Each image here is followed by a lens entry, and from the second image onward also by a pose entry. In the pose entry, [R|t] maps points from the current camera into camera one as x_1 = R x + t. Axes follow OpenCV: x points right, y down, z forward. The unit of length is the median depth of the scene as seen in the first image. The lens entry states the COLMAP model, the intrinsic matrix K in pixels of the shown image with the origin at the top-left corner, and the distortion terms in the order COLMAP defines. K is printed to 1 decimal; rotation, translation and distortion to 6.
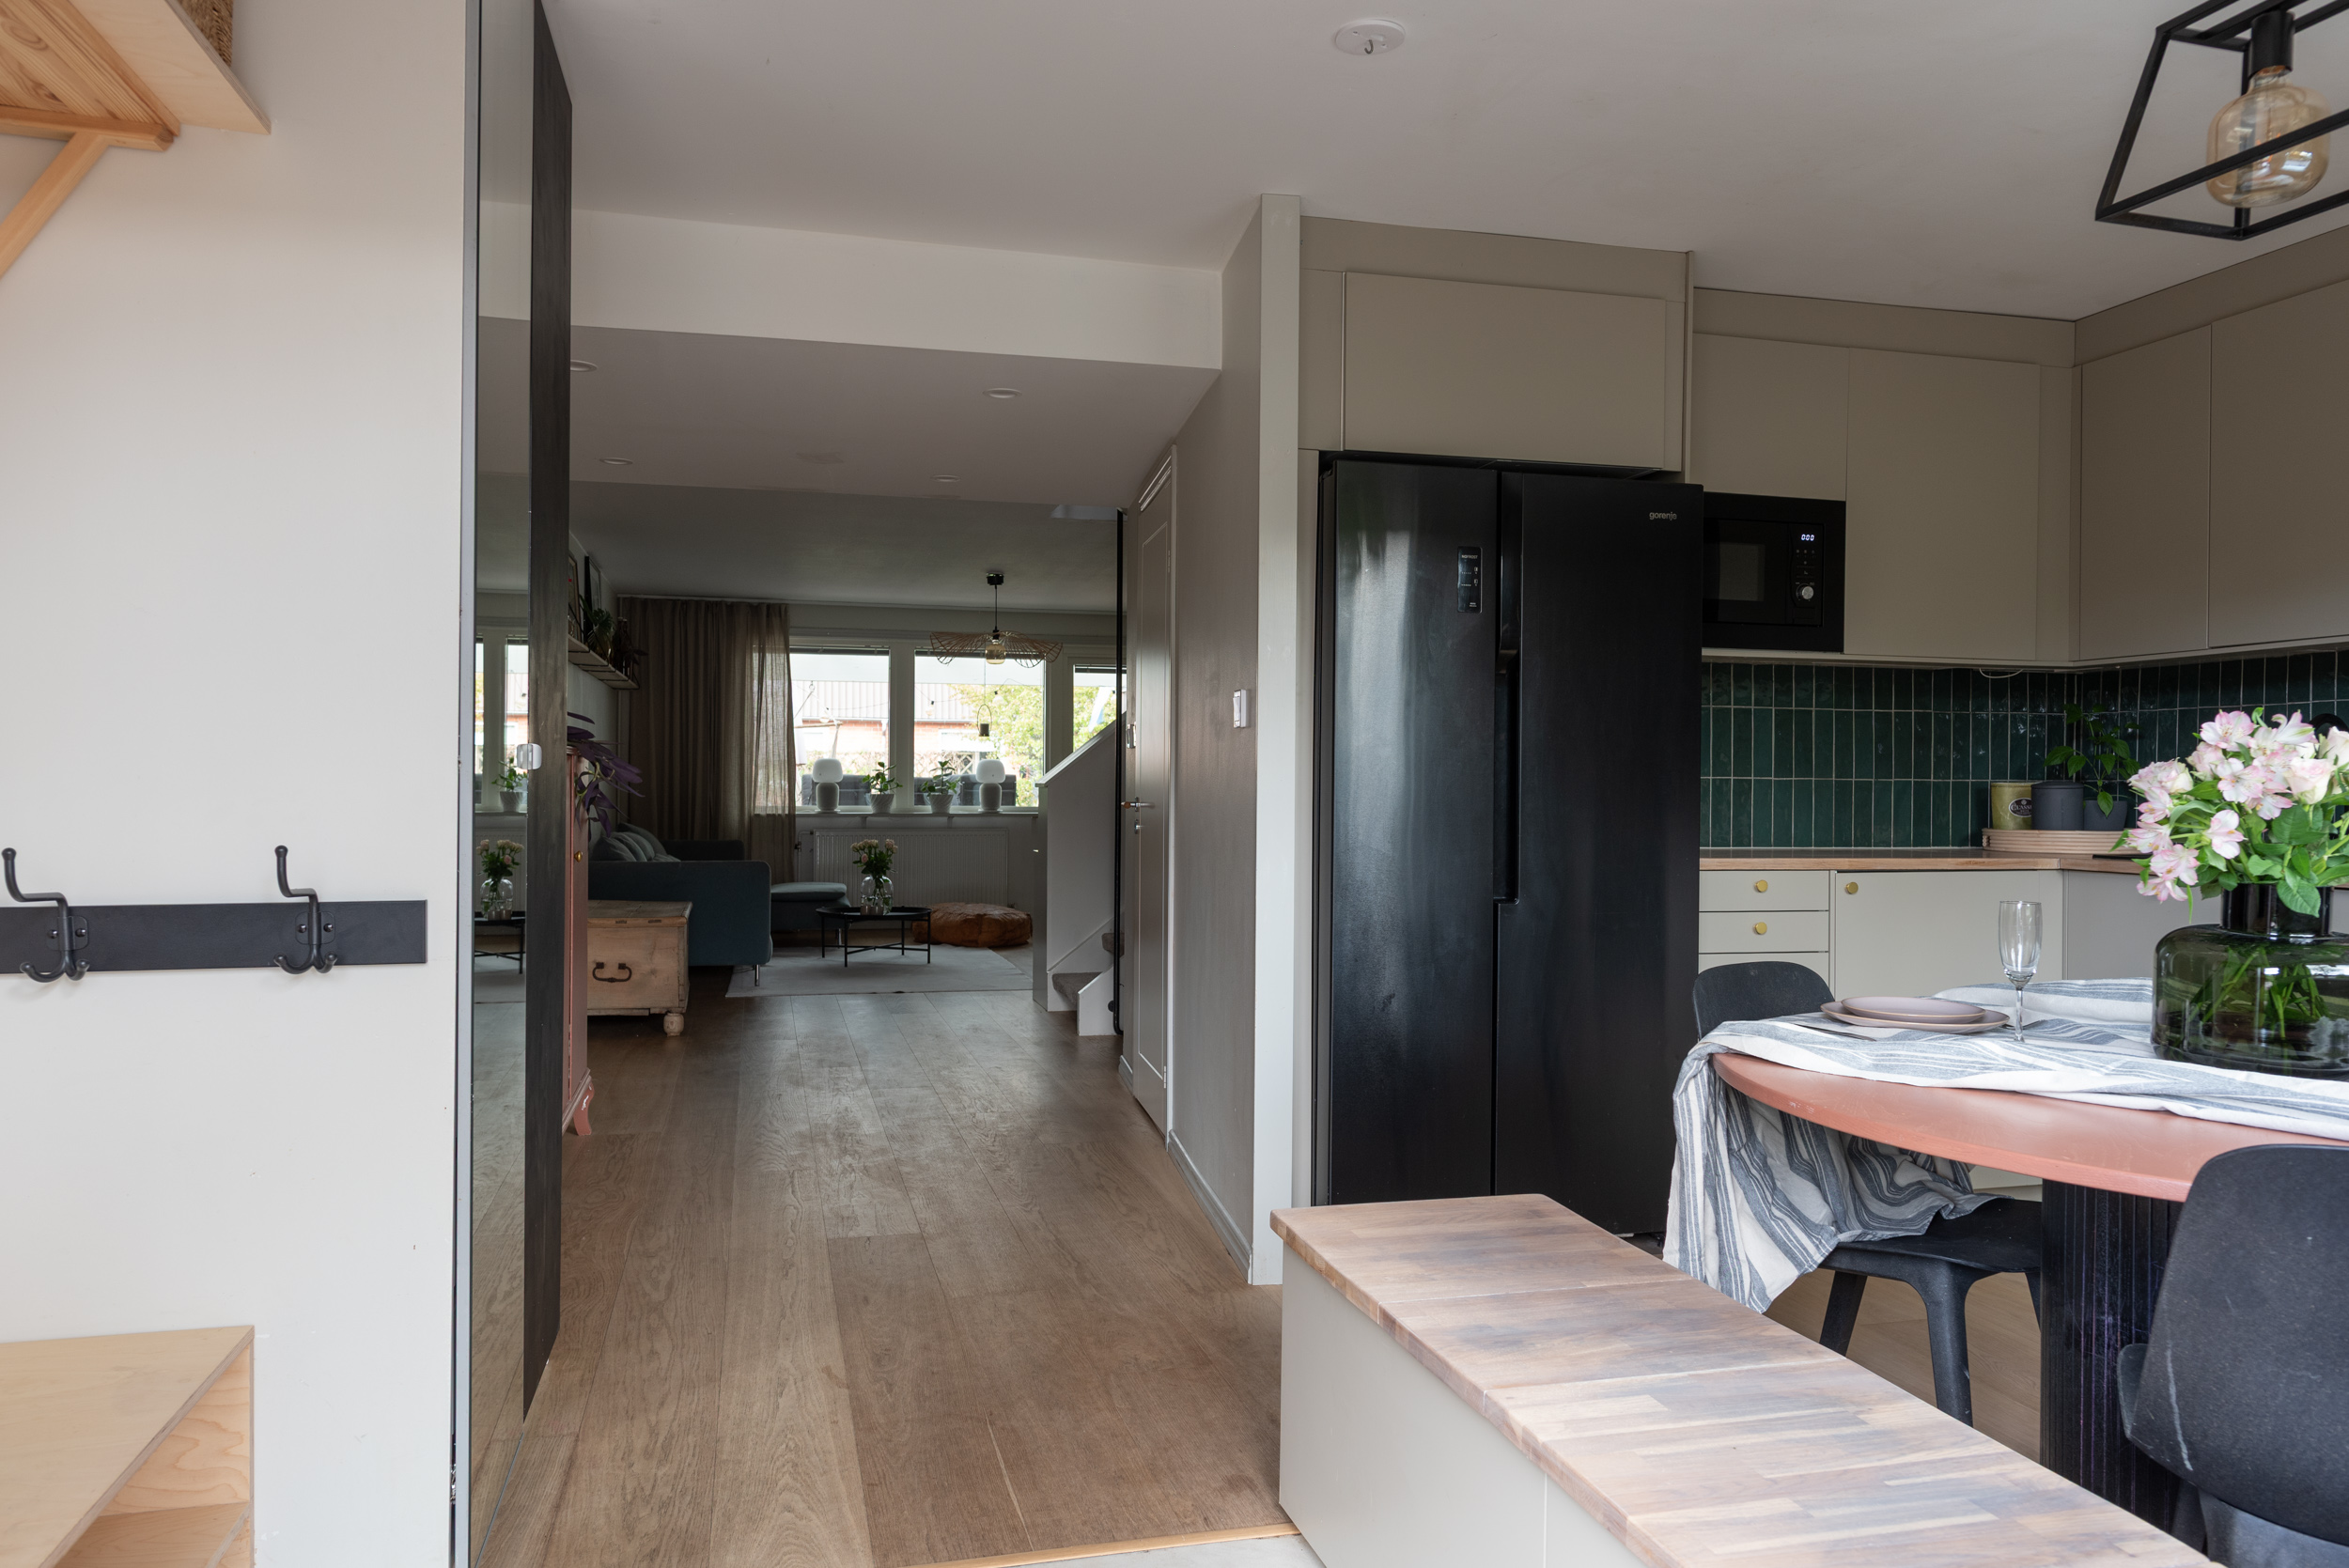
lens RADIAL K [[1611.5, 0, 1182.1], [0, 1611.5, 785.2], [0, 0, 1]] dist [0.010216, 0.000922]
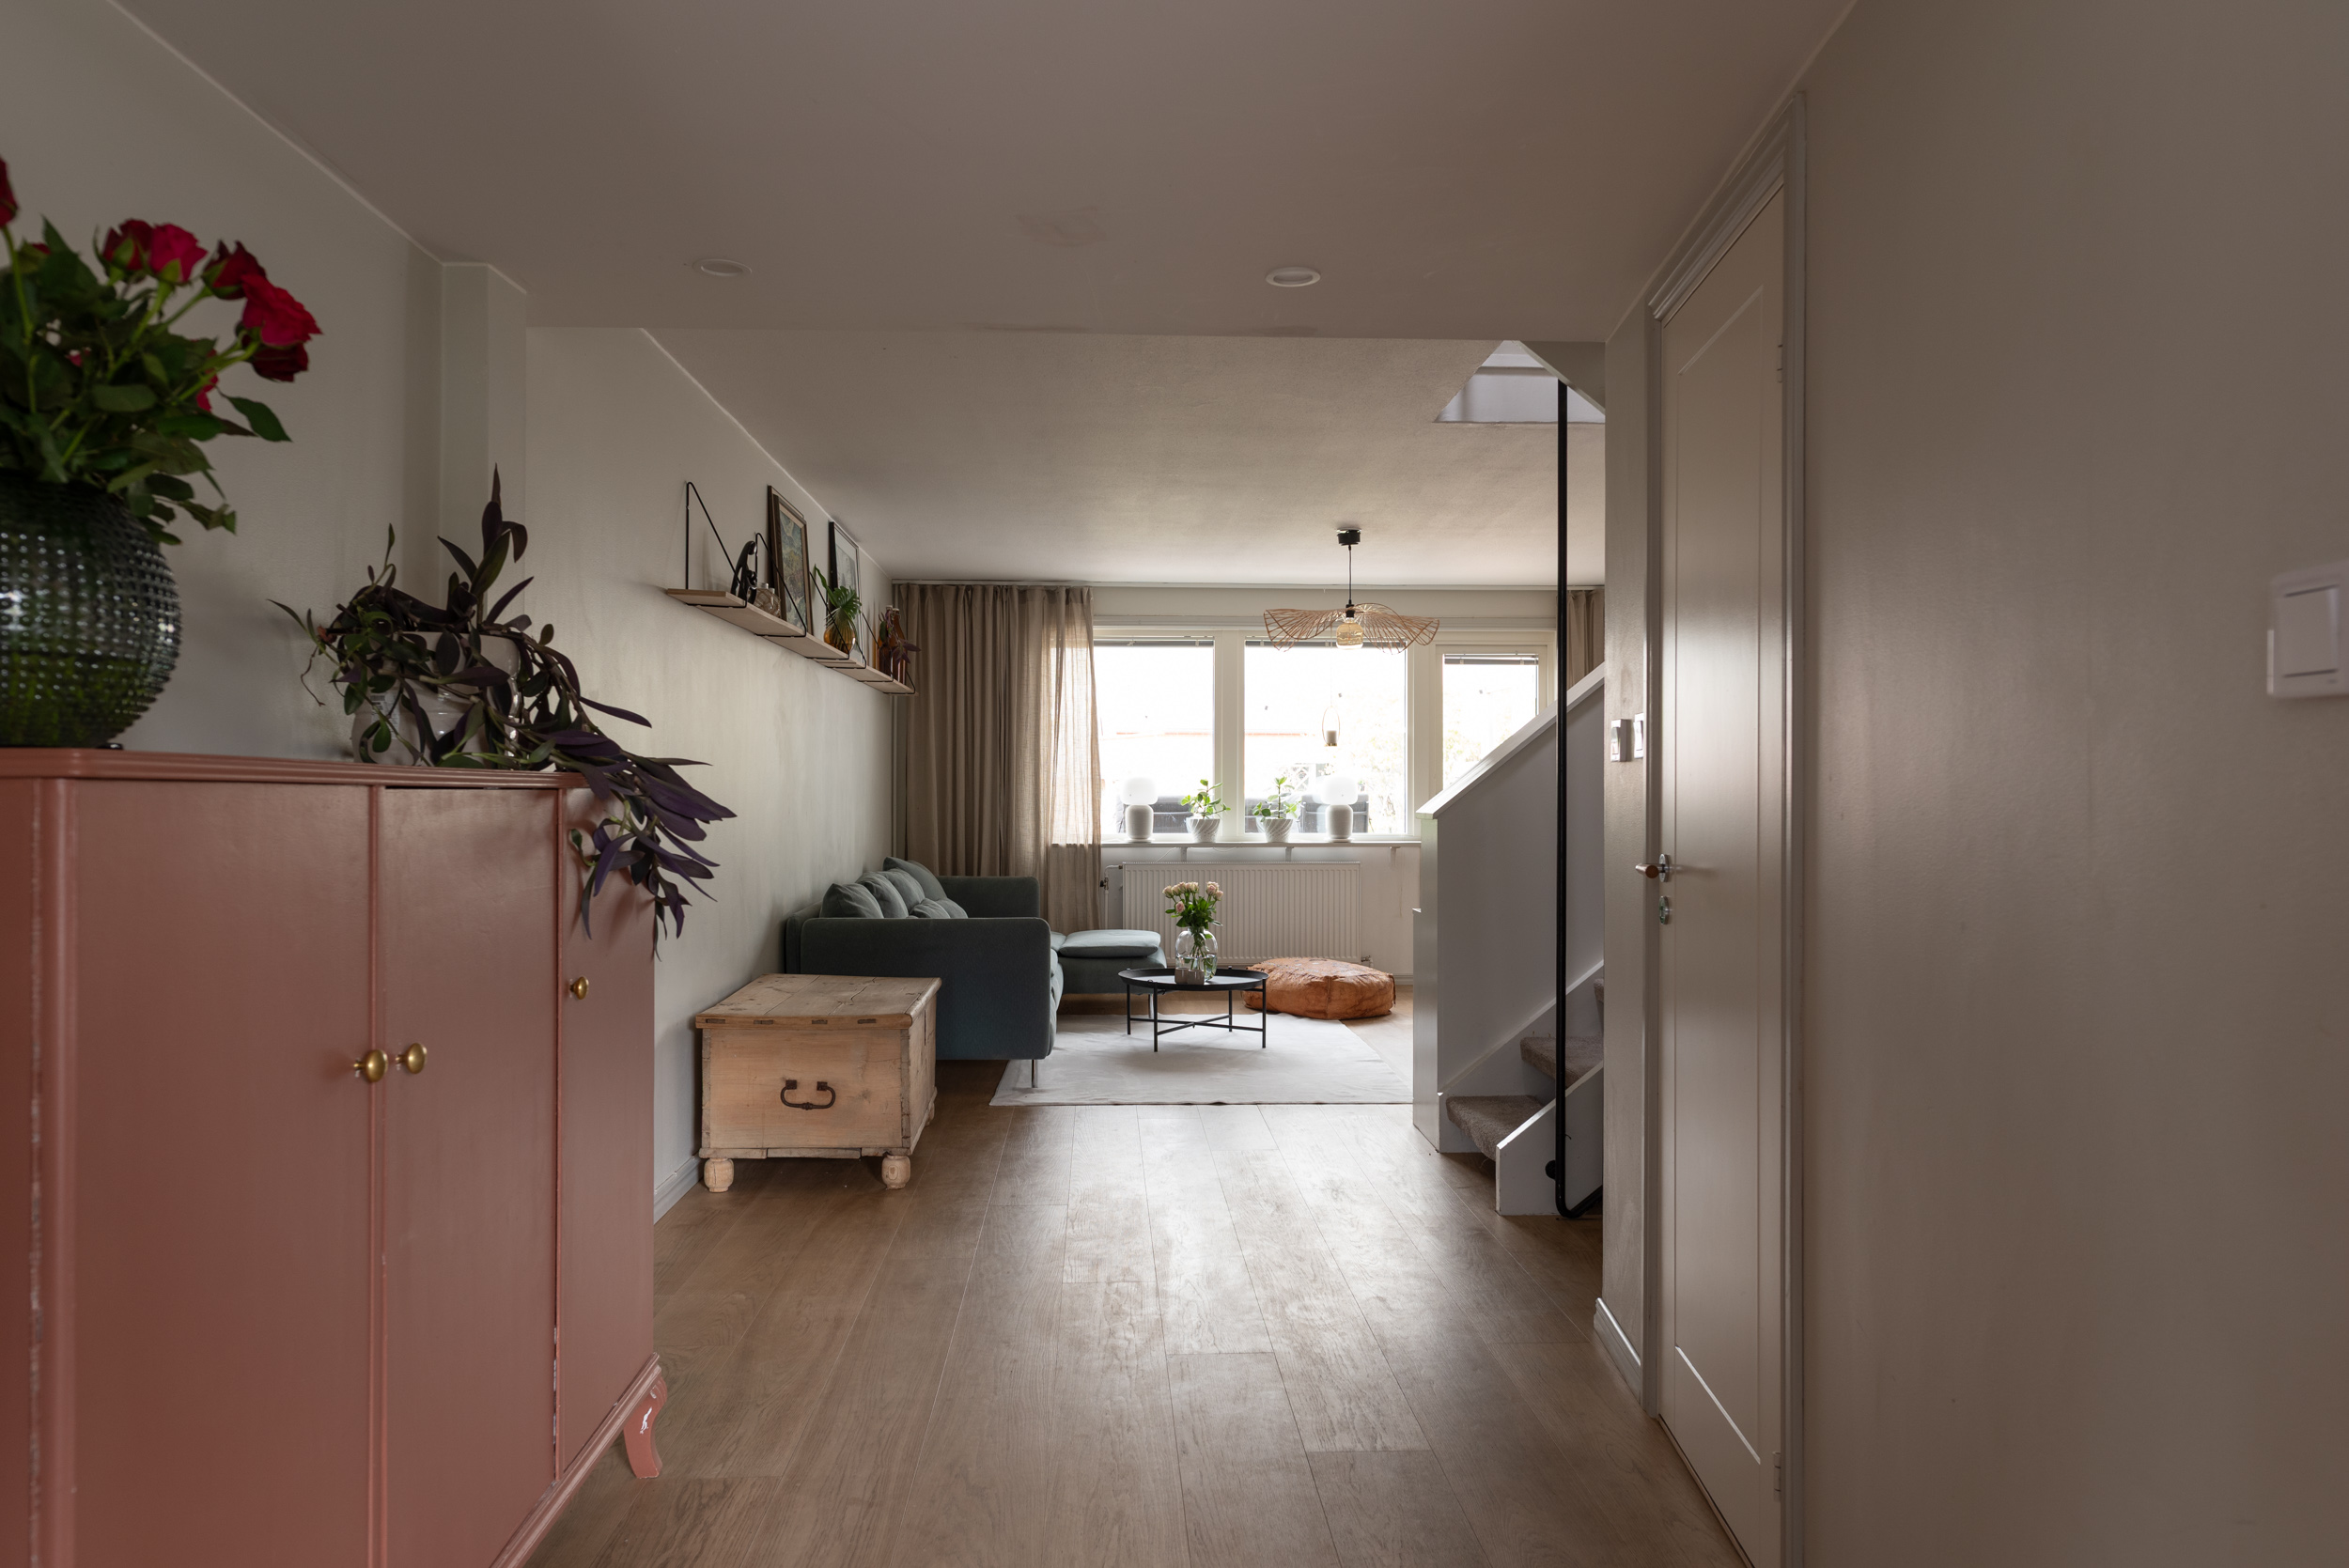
lens RADIAL K [[1611.5, 0, 1182.1], [0, 1611.5, 785.2], [0, 0, 1]] dist [0.010216, 0.000922]
pose [[0.978984, -0.005572, -0.203859, -0.035168], [0.004147, 0.999964, -0.007419, -0.006031], [0.203893, 0.006418, 0.978972, 0.221656]]
